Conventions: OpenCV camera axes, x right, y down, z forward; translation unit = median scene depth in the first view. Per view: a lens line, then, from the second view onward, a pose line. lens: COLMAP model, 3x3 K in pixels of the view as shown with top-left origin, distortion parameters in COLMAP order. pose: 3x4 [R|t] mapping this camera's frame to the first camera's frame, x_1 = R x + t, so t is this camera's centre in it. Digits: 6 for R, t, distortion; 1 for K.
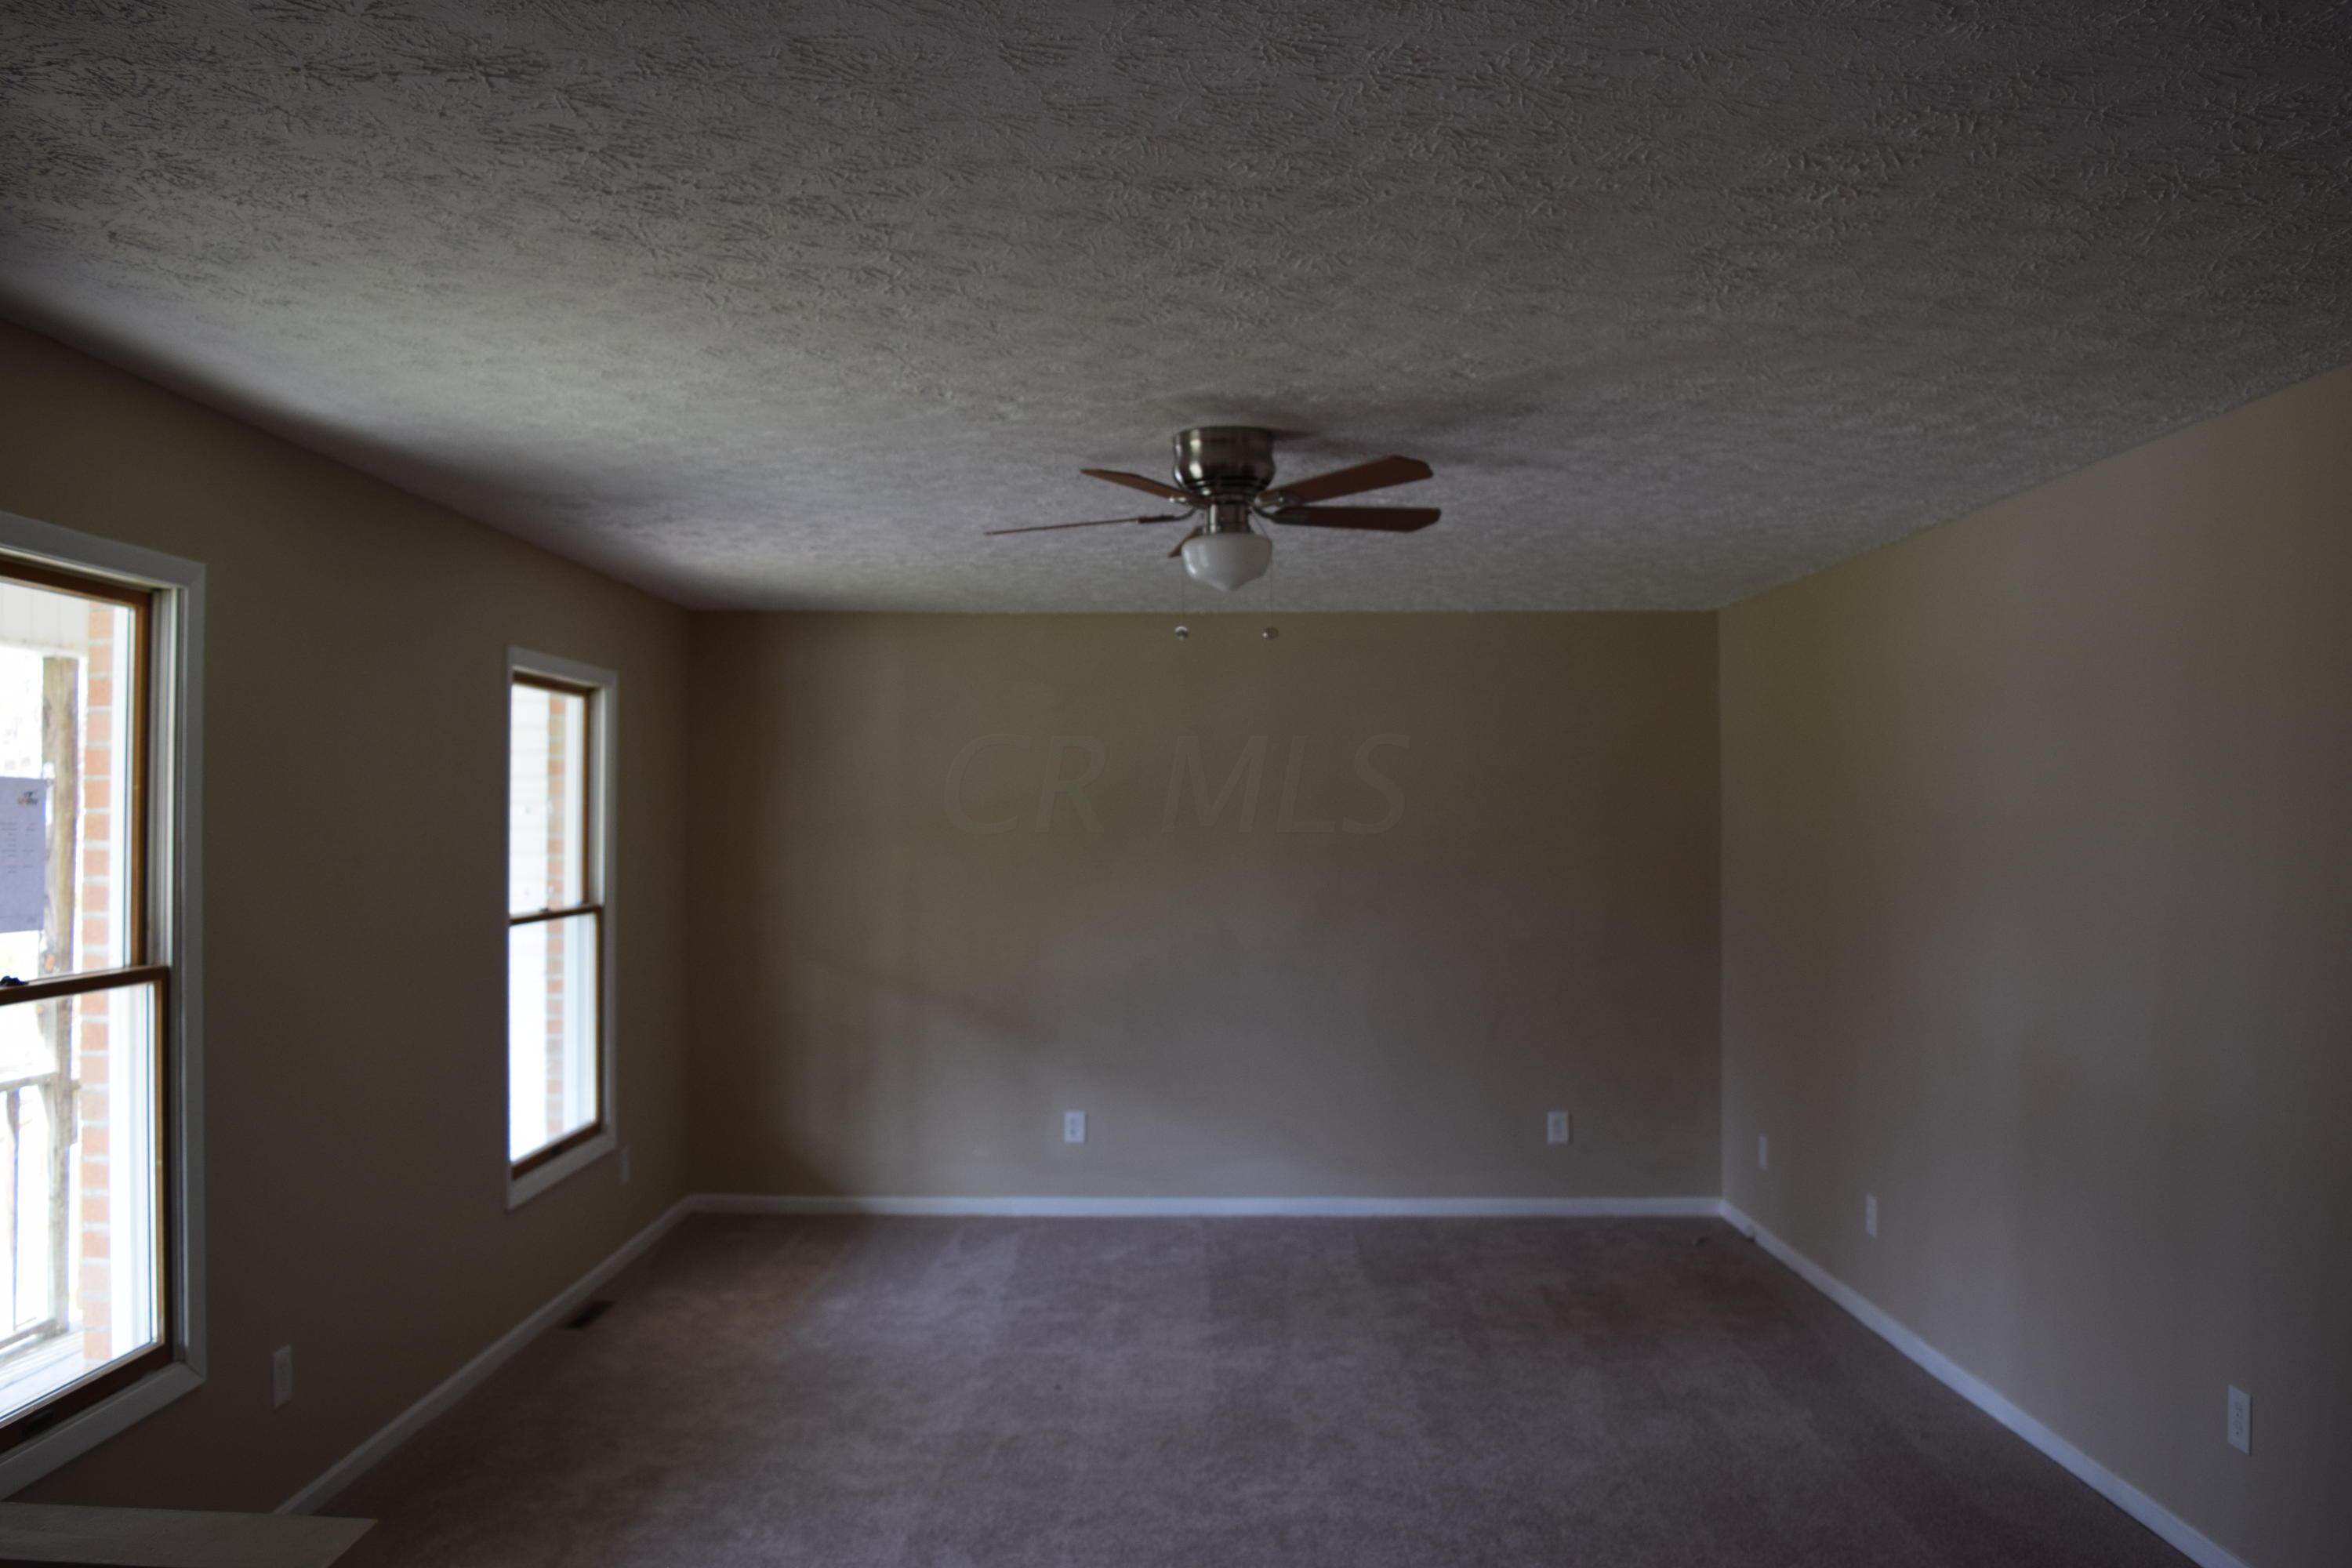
lens RADIAL K [[1862.8, 0, 1175.4], [0, 1862.8, 792.4], [0, 0, 1]] dist [-0.102126, 0.005067]
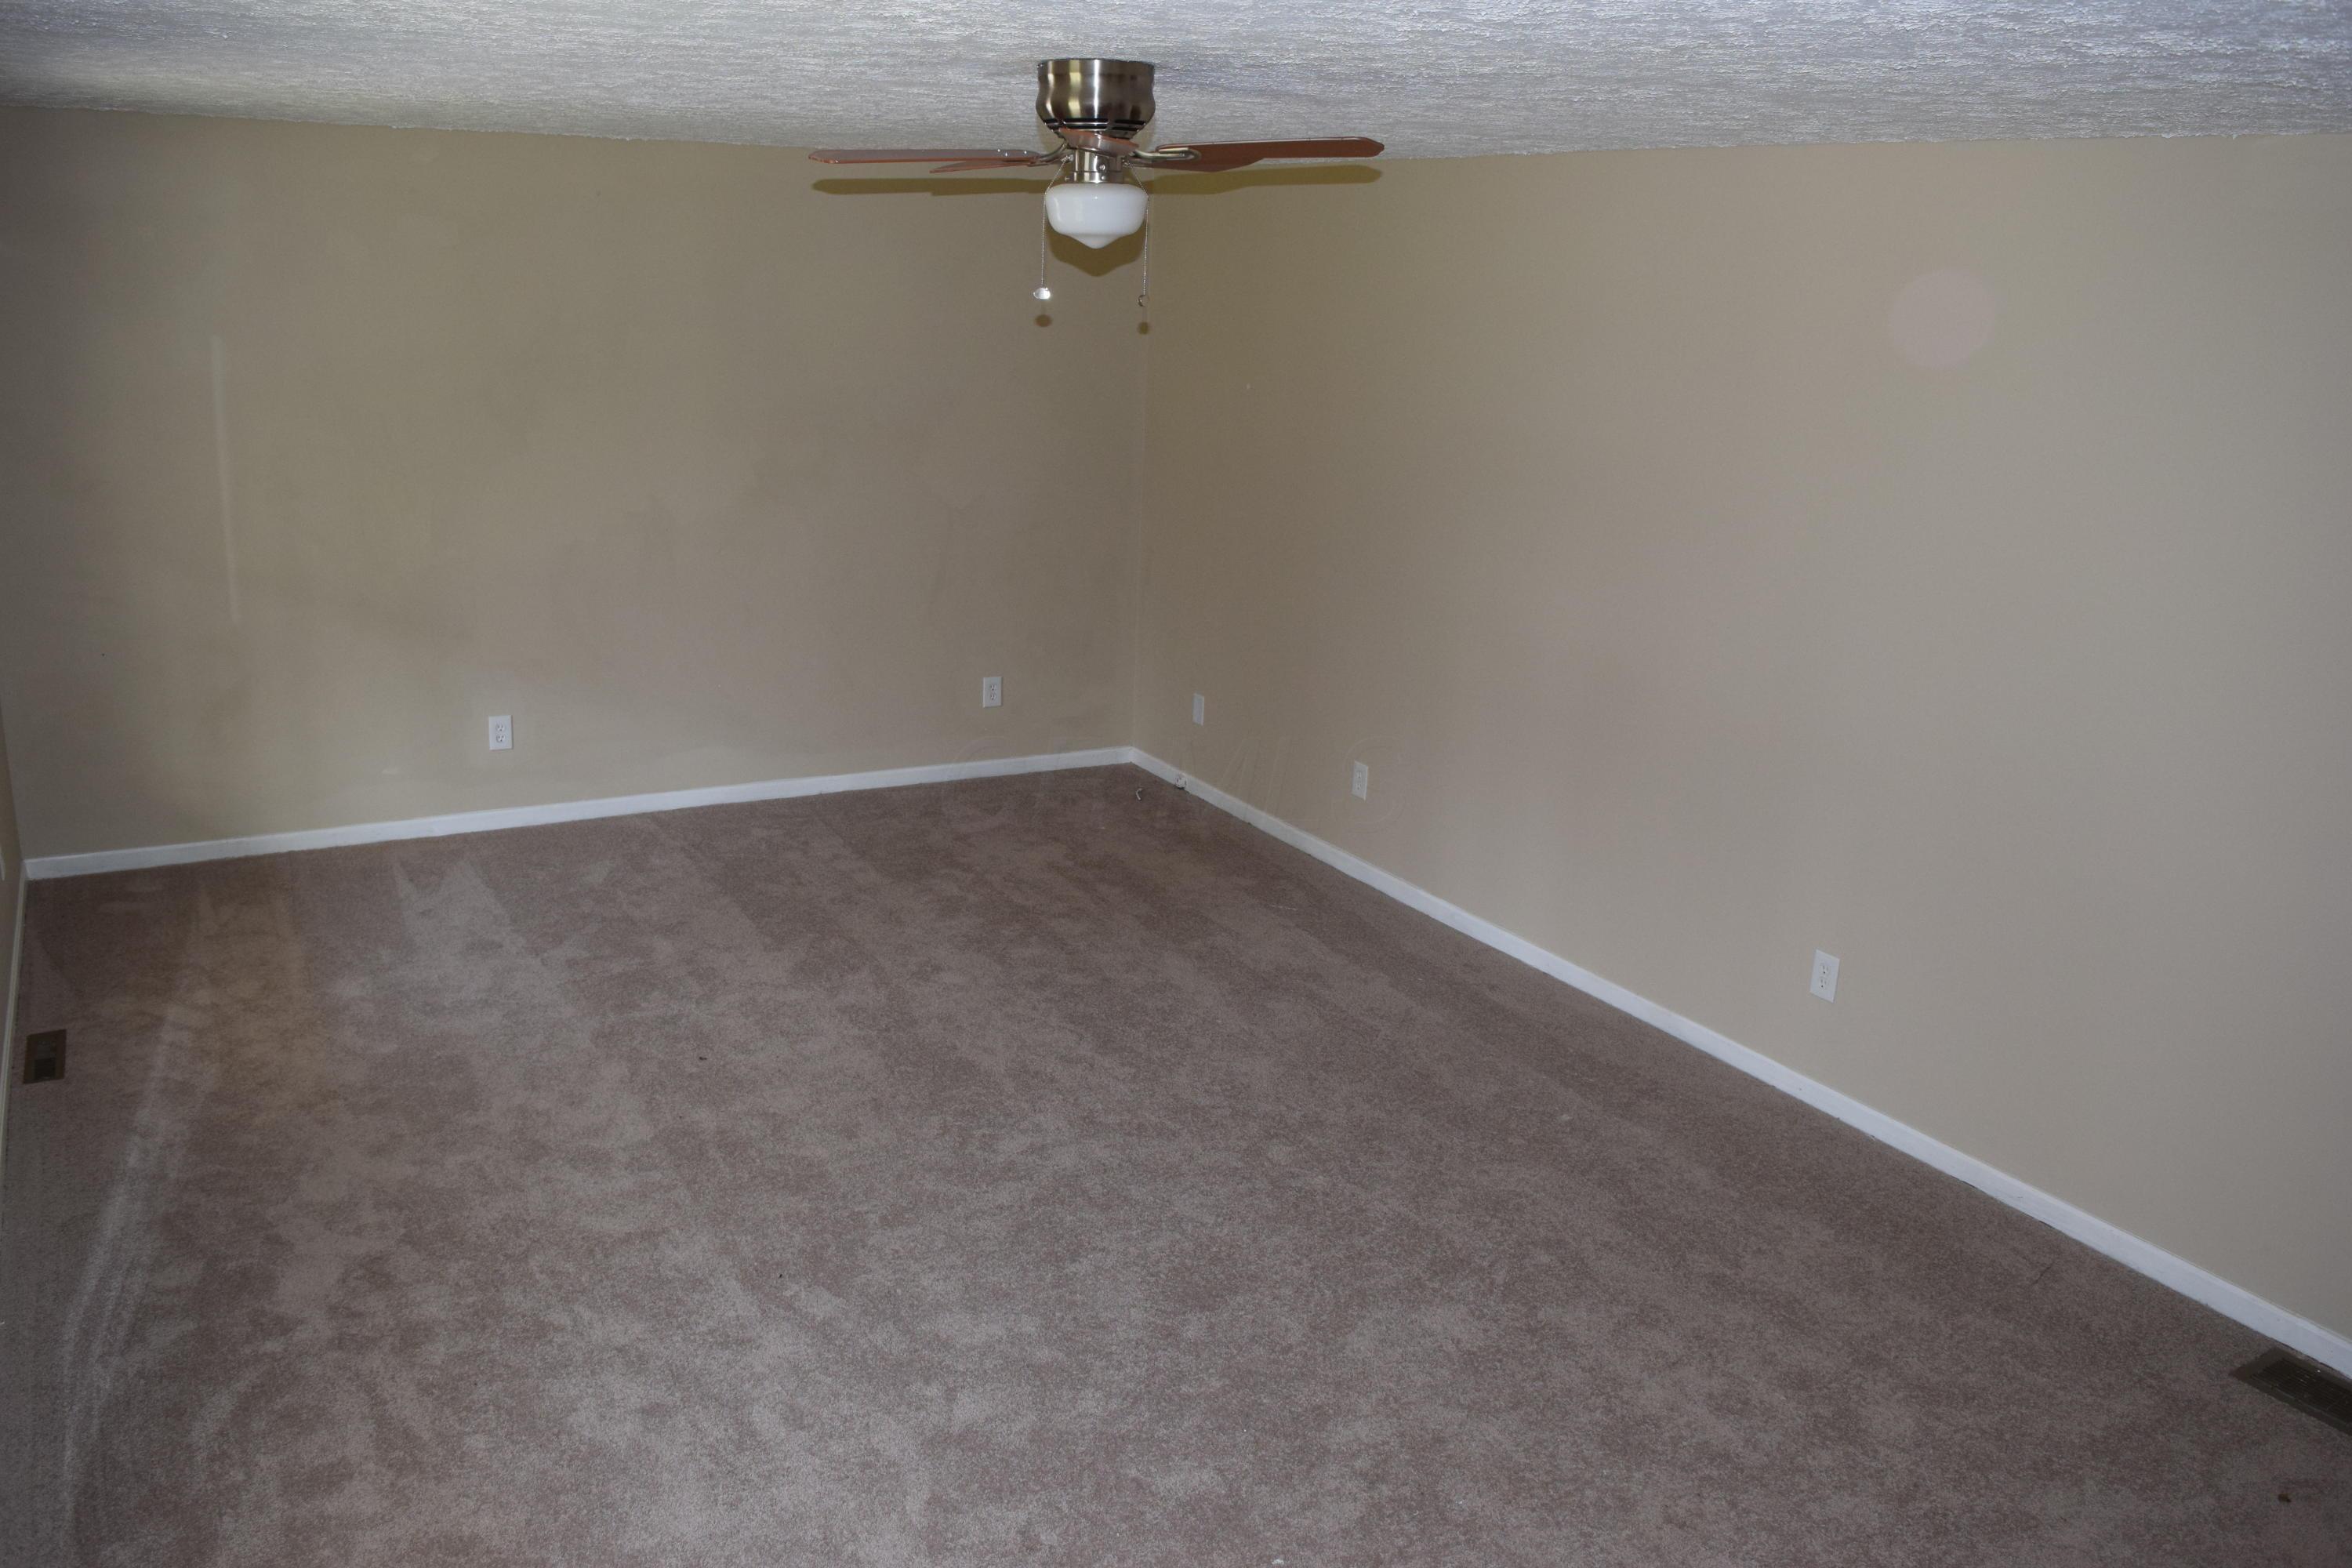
lens RADIAL K [[1862.8, 0, 1177.9], [0, 1862.8, 778.7], [0, 0, 1]] dist [-0.102126, 0.005067]
pose [[0.856586, -0.101837, 0.505856, -0.293994], [-0.051155, 0.958743, 0.279632, -0.081895], [-0.513463, -0.265406, 0.816036, 0.137175]]
